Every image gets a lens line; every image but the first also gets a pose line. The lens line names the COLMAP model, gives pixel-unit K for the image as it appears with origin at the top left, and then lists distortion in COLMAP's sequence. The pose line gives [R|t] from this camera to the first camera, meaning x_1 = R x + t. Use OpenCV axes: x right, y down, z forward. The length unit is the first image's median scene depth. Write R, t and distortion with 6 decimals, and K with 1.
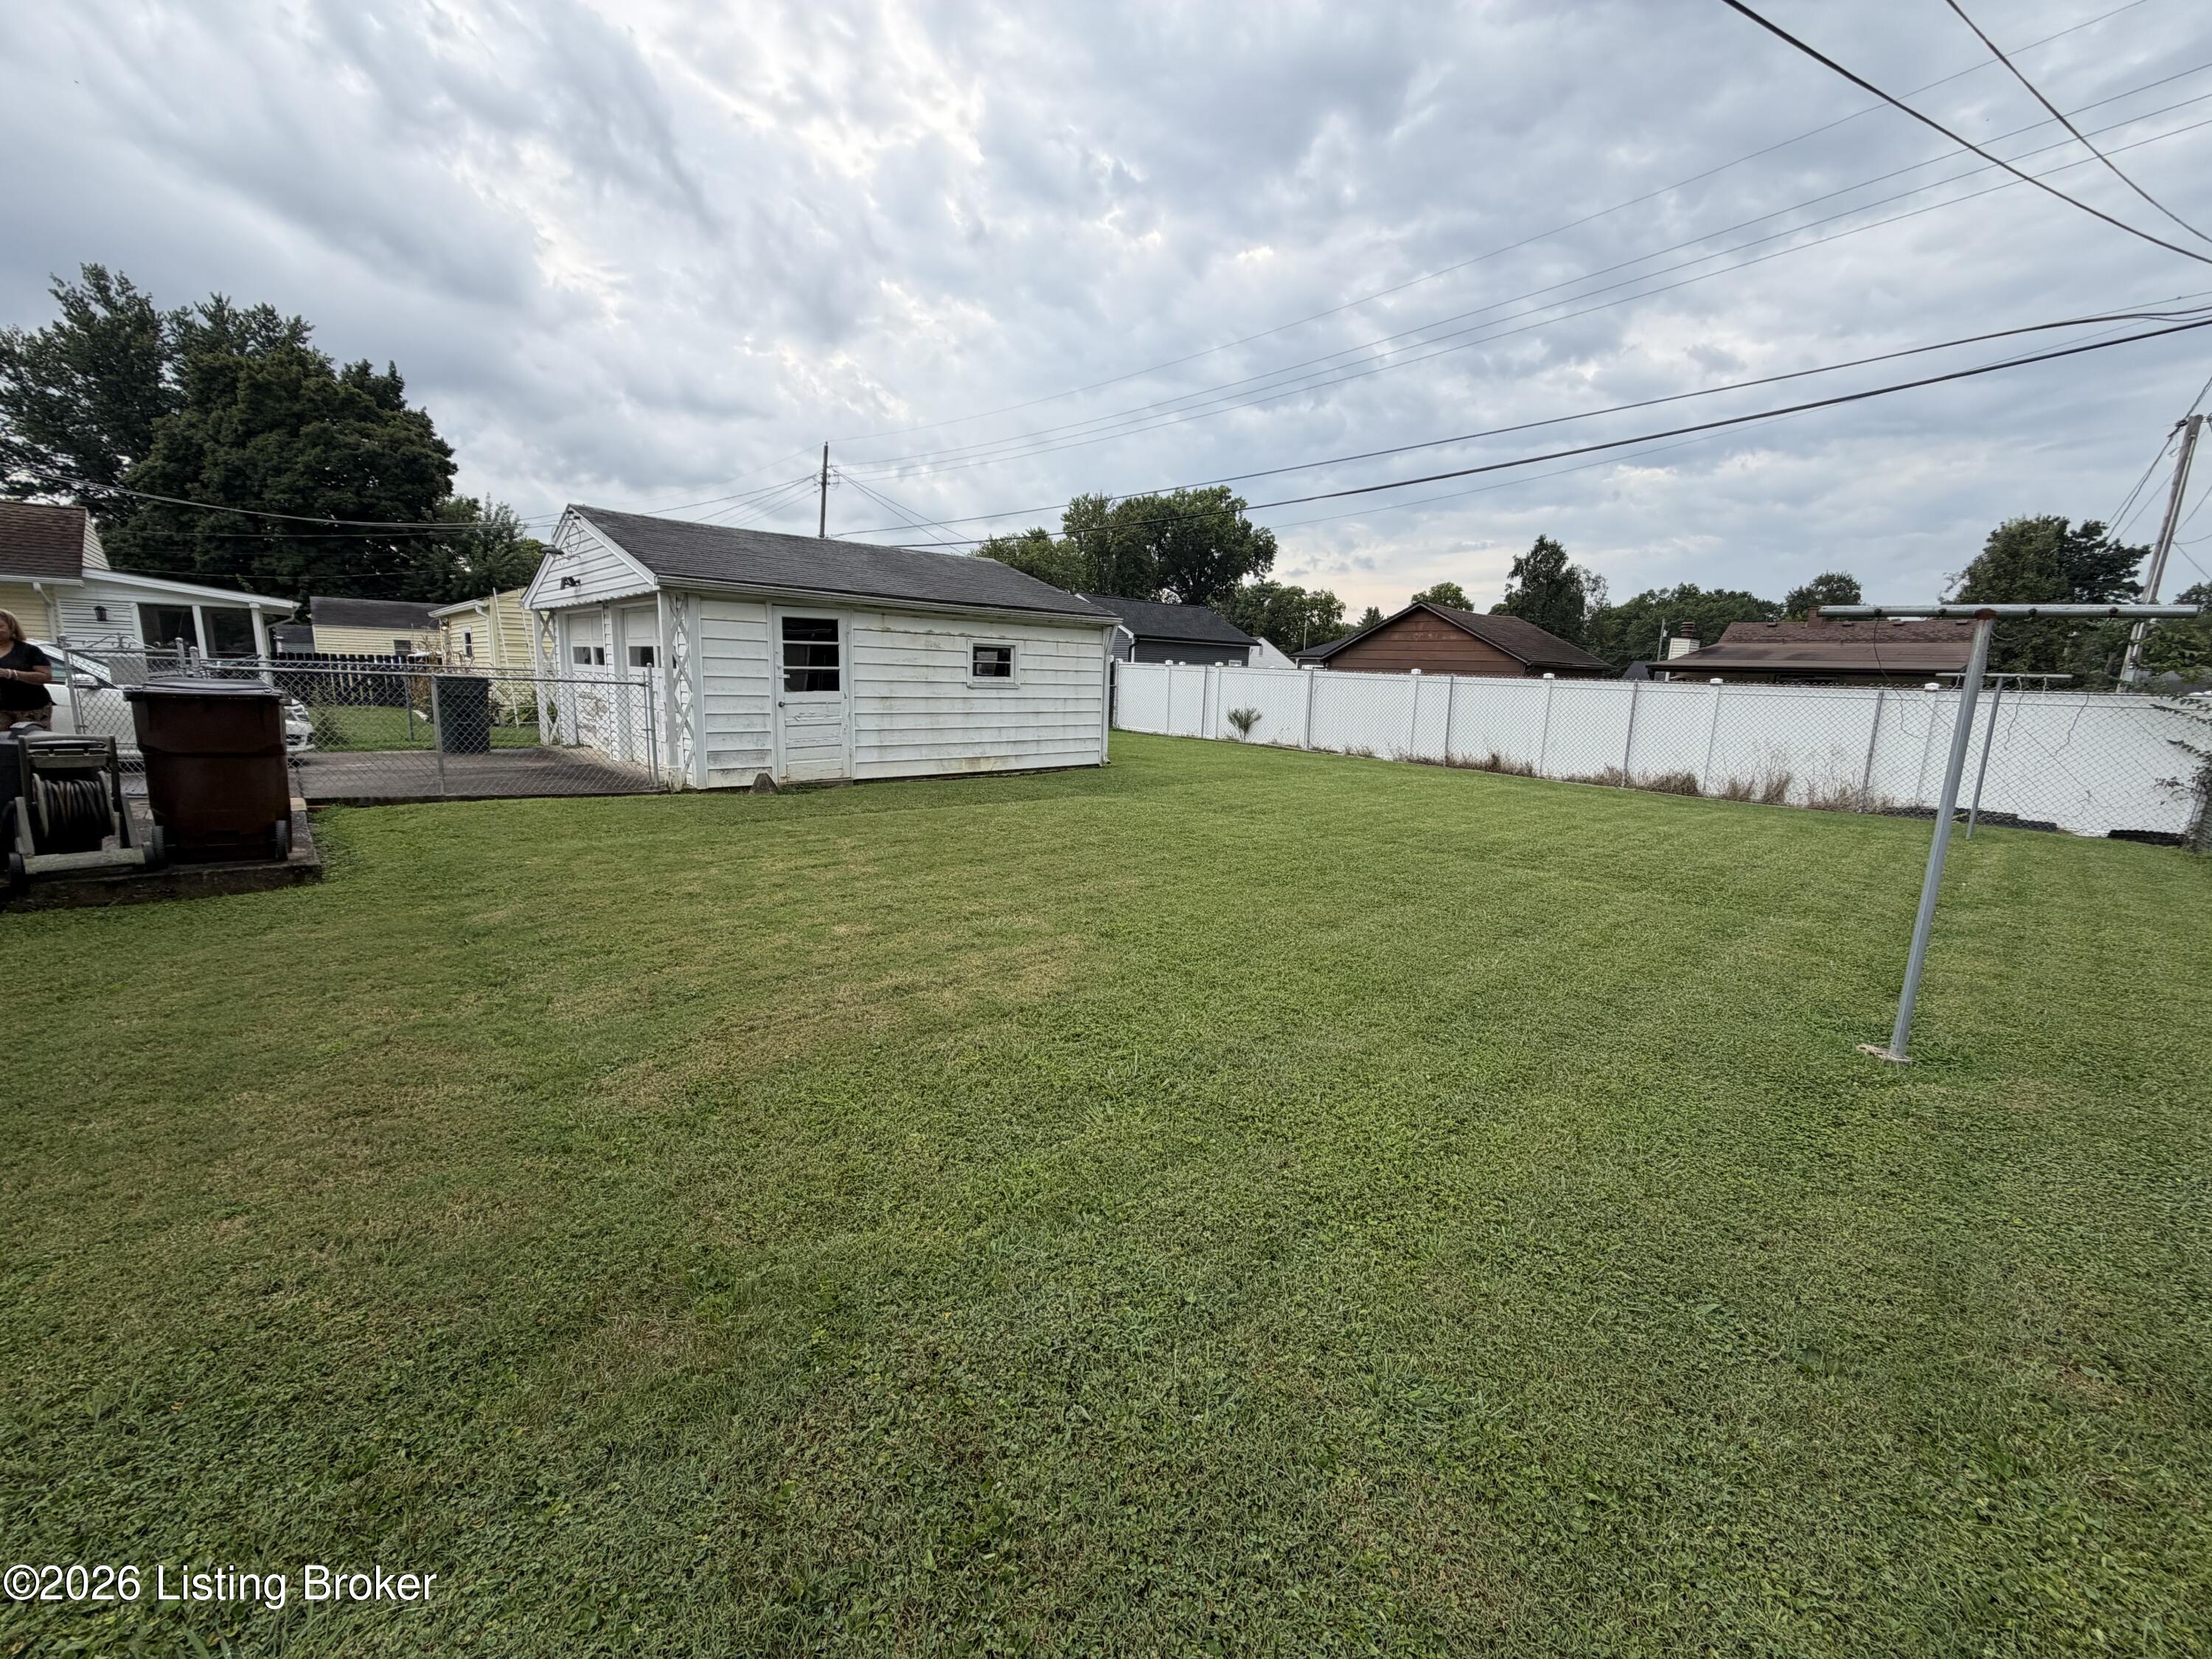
lens RADIAL K [[887.8, 0, 1105.9], [0, 887.8, 826.8], [0, 0, 1]] dist [0.000096, 0.000182]
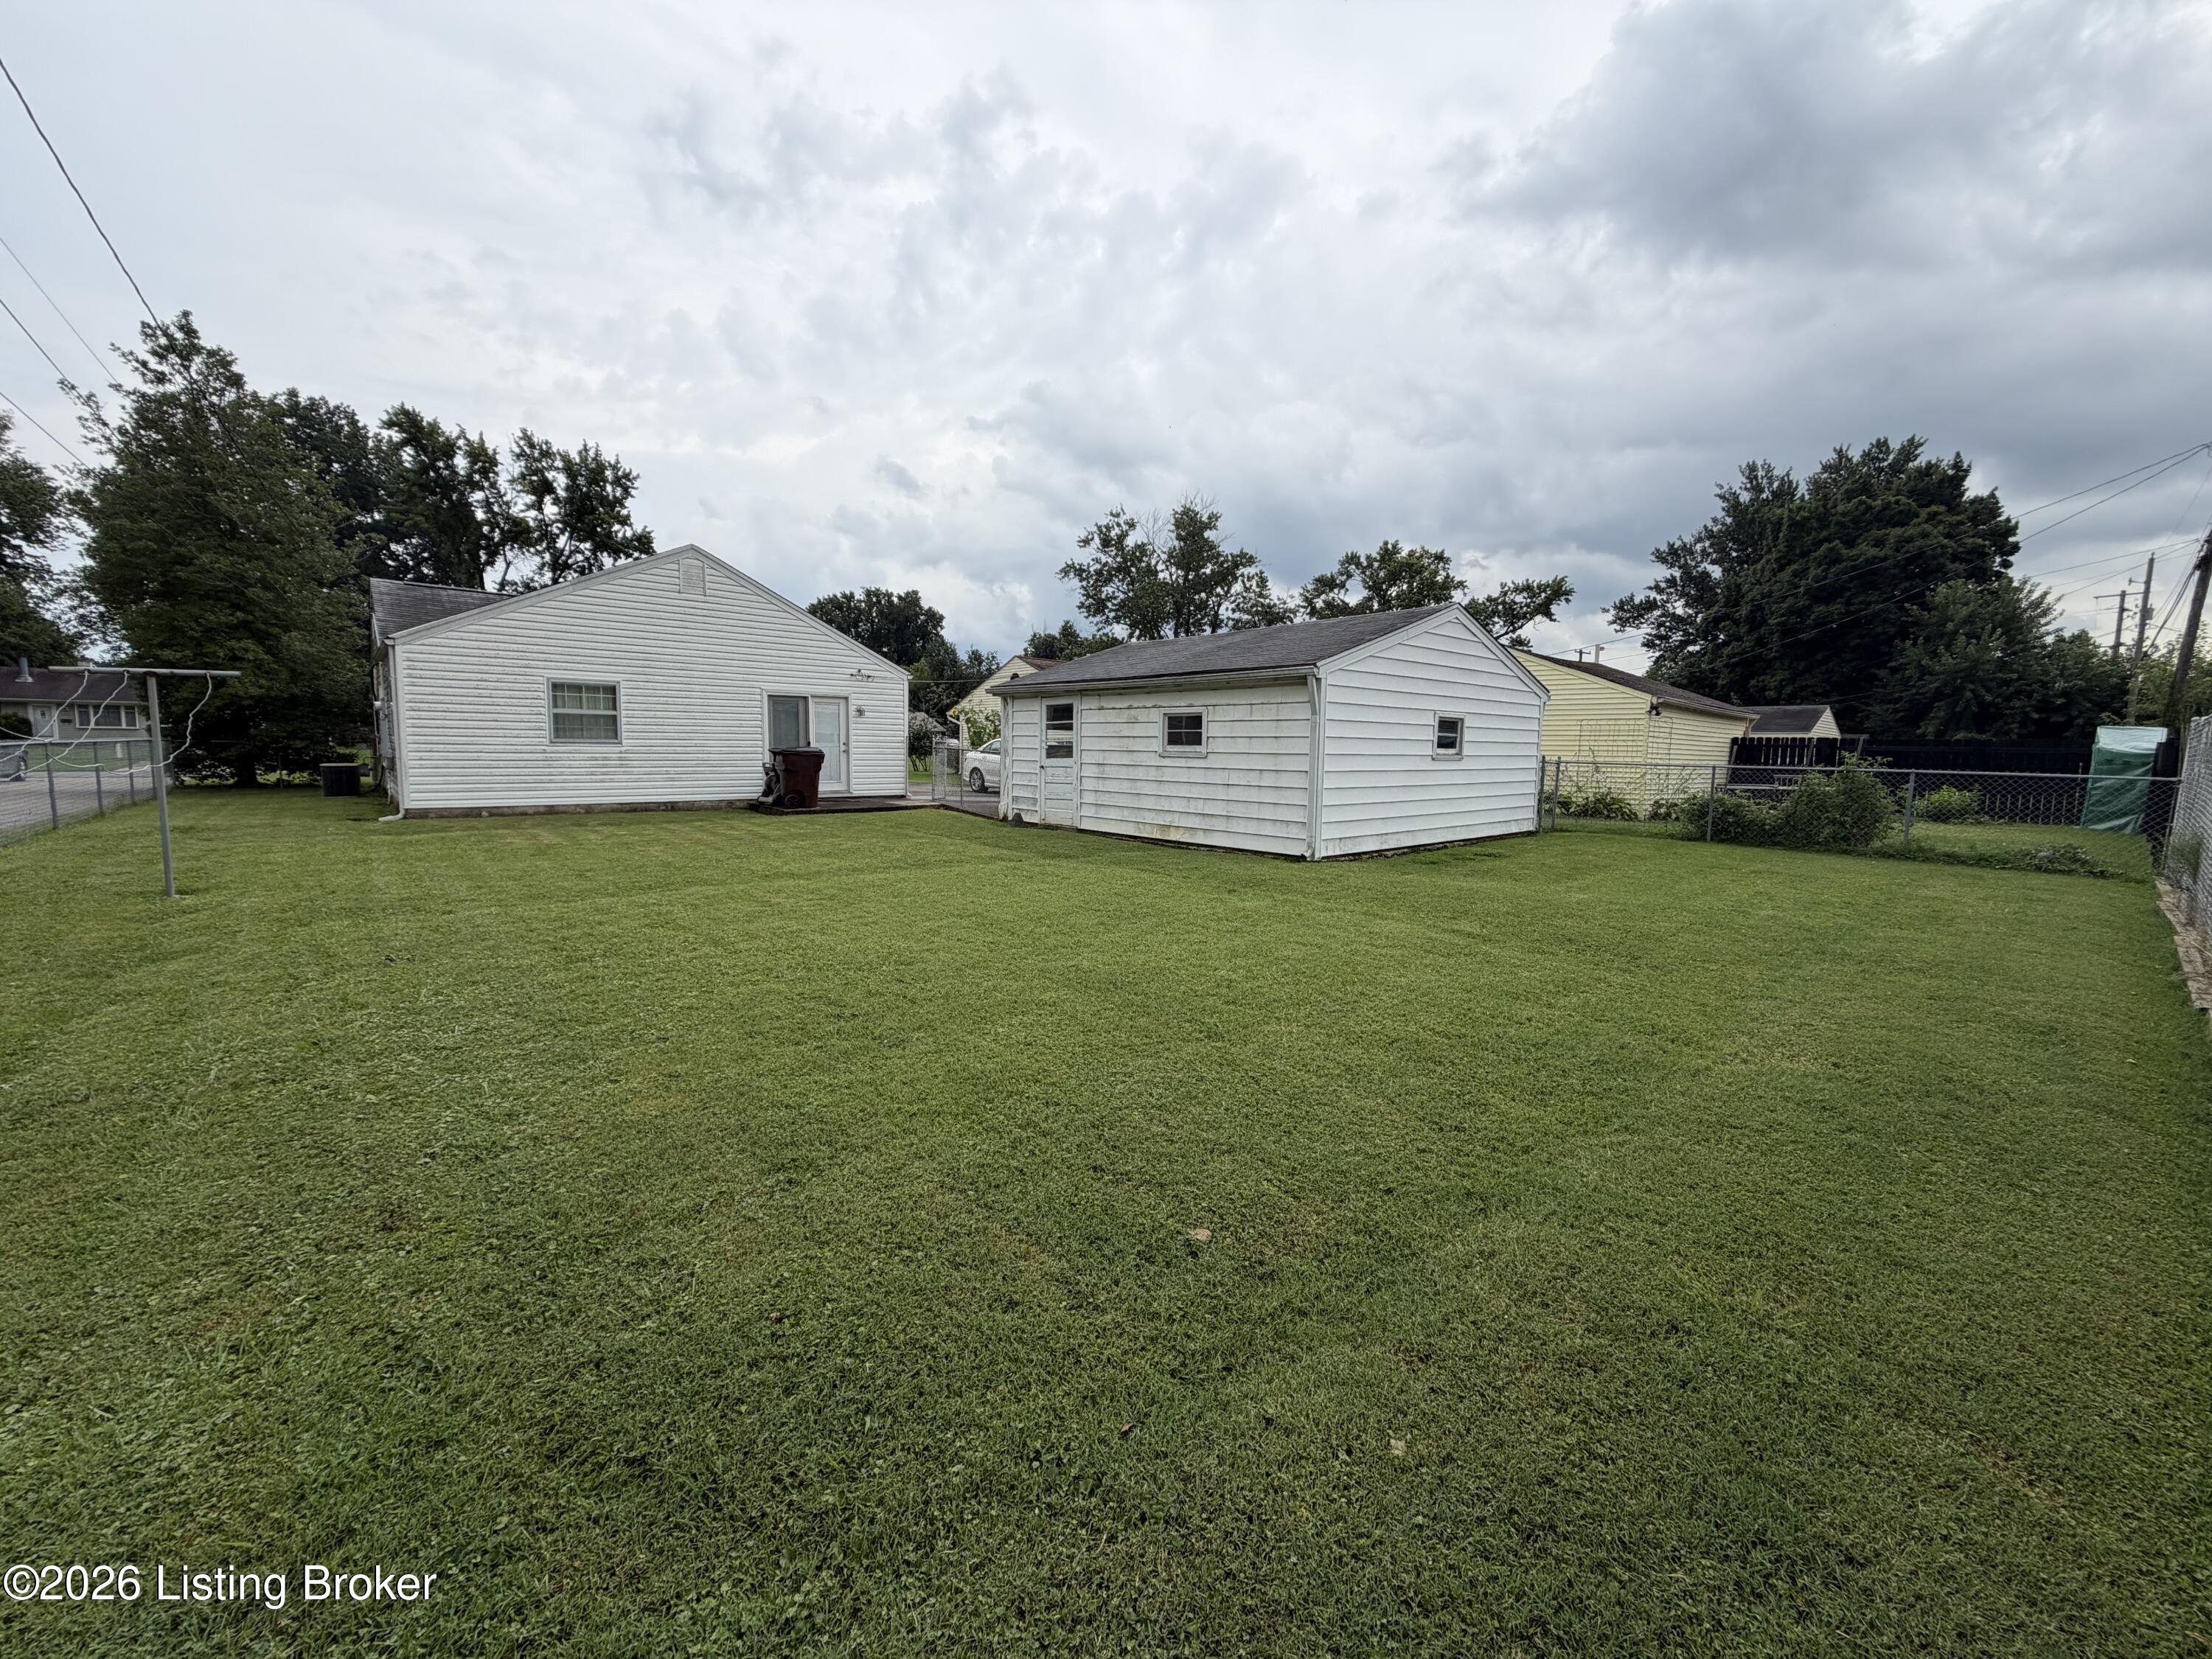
lens RADIAL K [[887.8, 0, 1106.4], [0, 887.8, 831.1], [0, 0, 1]] dist [0.000096, 0.000182]
pose [[-0.032189, 0.063538, -0.997460, 0.855187], [-0.185722, 0.980216, 0.068433, -0.127242], [0.982075, 0.187453, -0.019752, 0.949300]]
